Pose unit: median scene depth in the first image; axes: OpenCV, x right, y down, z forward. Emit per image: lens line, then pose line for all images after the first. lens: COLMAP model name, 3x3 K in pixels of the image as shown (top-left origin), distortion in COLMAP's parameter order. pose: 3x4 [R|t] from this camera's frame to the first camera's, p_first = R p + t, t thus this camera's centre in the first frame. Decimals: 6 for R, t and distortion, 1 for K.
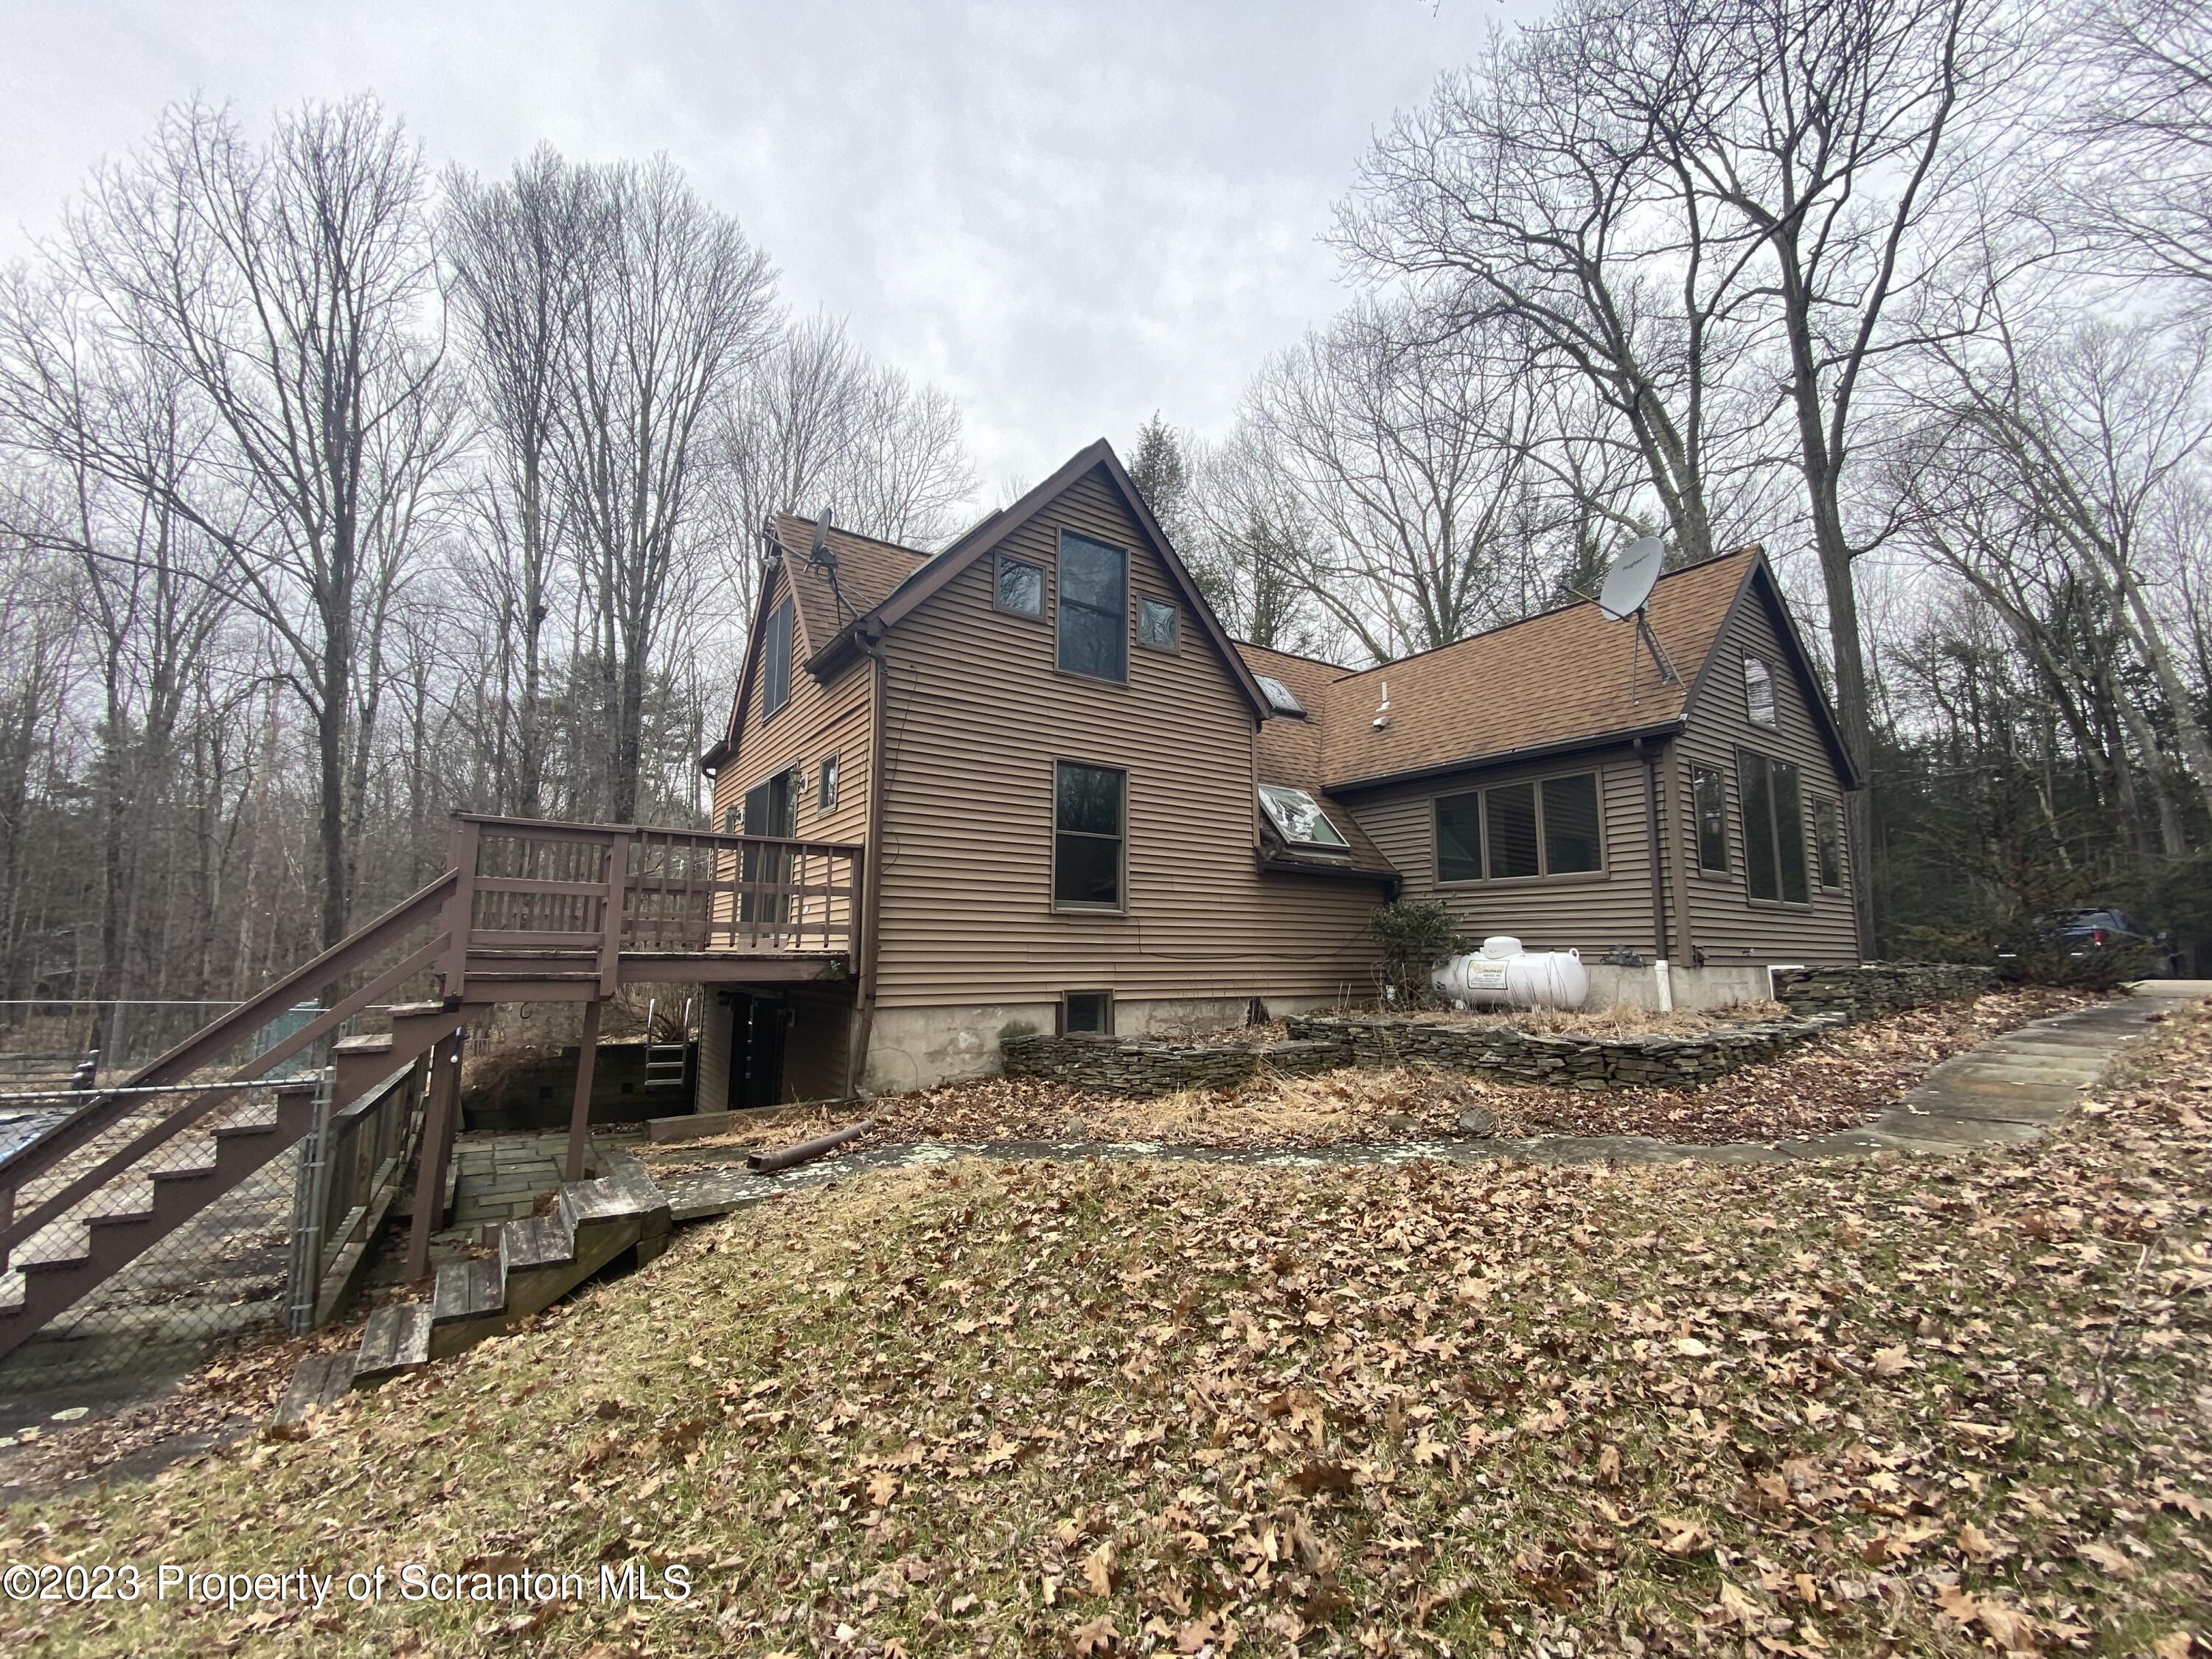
lens RADIAL K [[892.4, 0, 1110.2], [0, 892.4, 830.4], [0, 0, 1]] dist [0.000312, 0.000011]
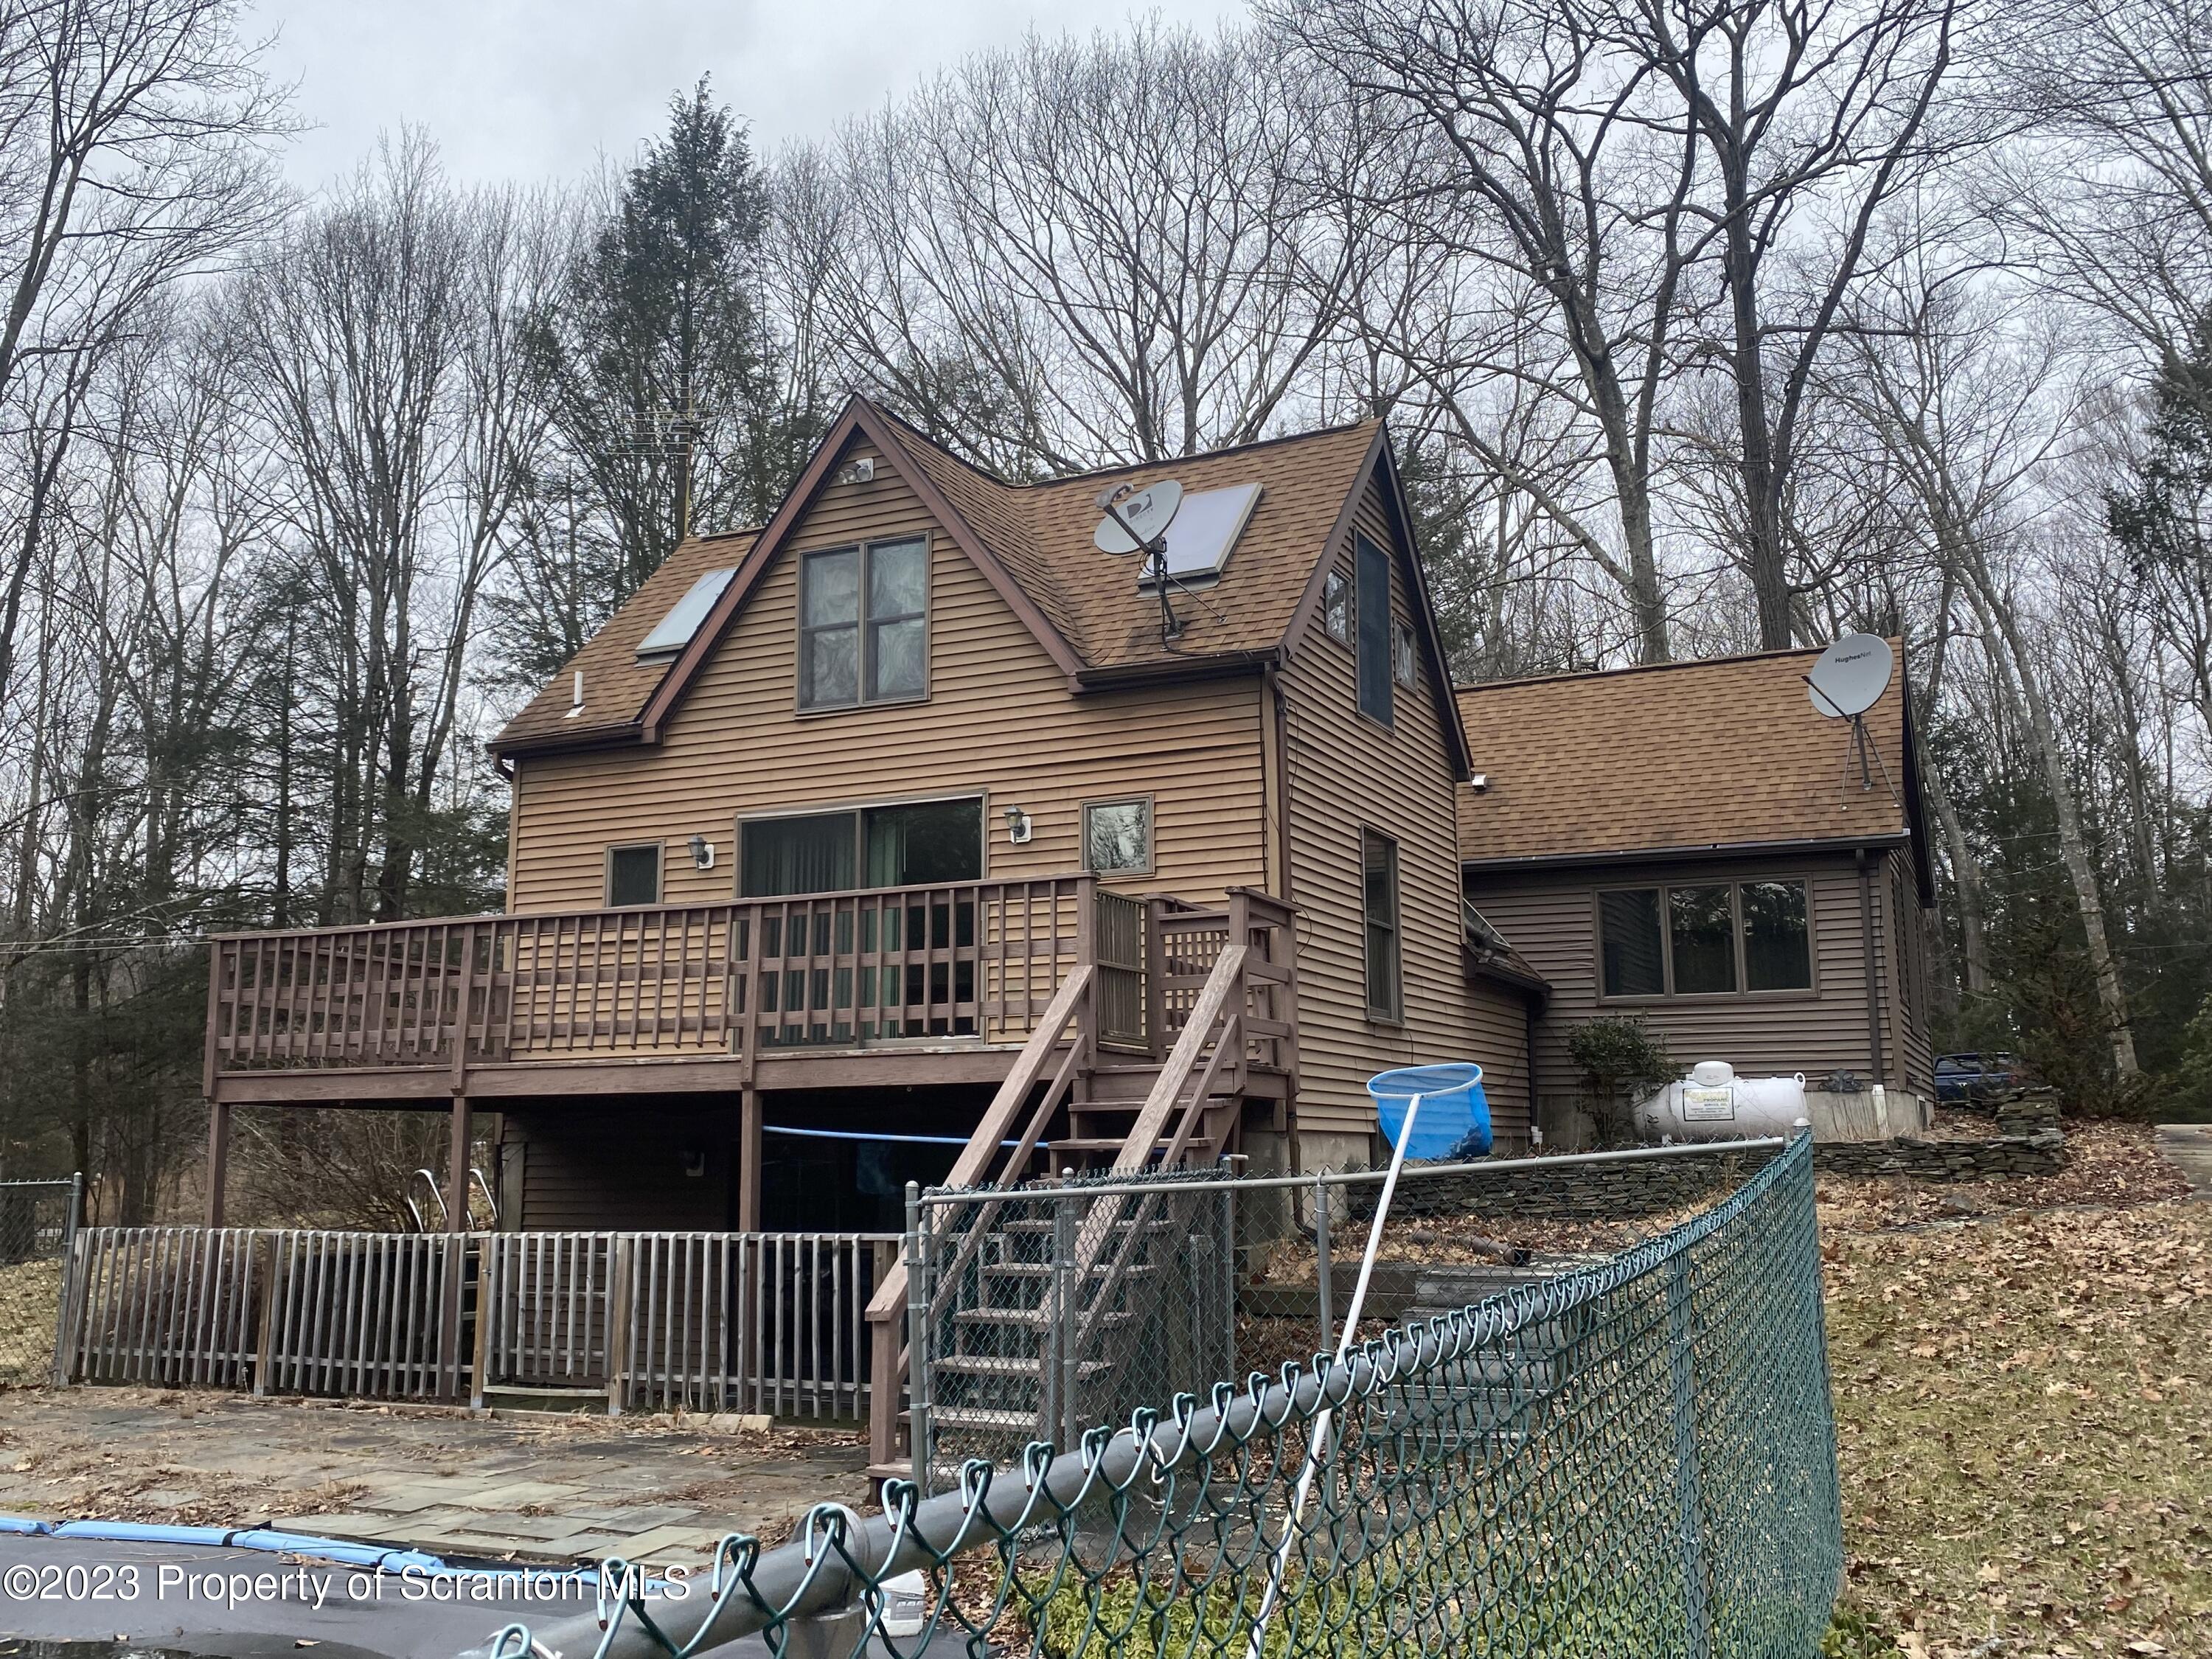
lens RADIAL K [[1941.4, 0, 1105.4], [0, 1941.4, 828.3], [0, 0, 1]] dist [0.004401, 0.000317]
pose [[0.876083, 0.071912, 0.476767, -0.977993], [-0.056108, 0.997302, -0.047325, 0.016010], [-0.478884, 0.014710, 0.877755, -0.370344]]
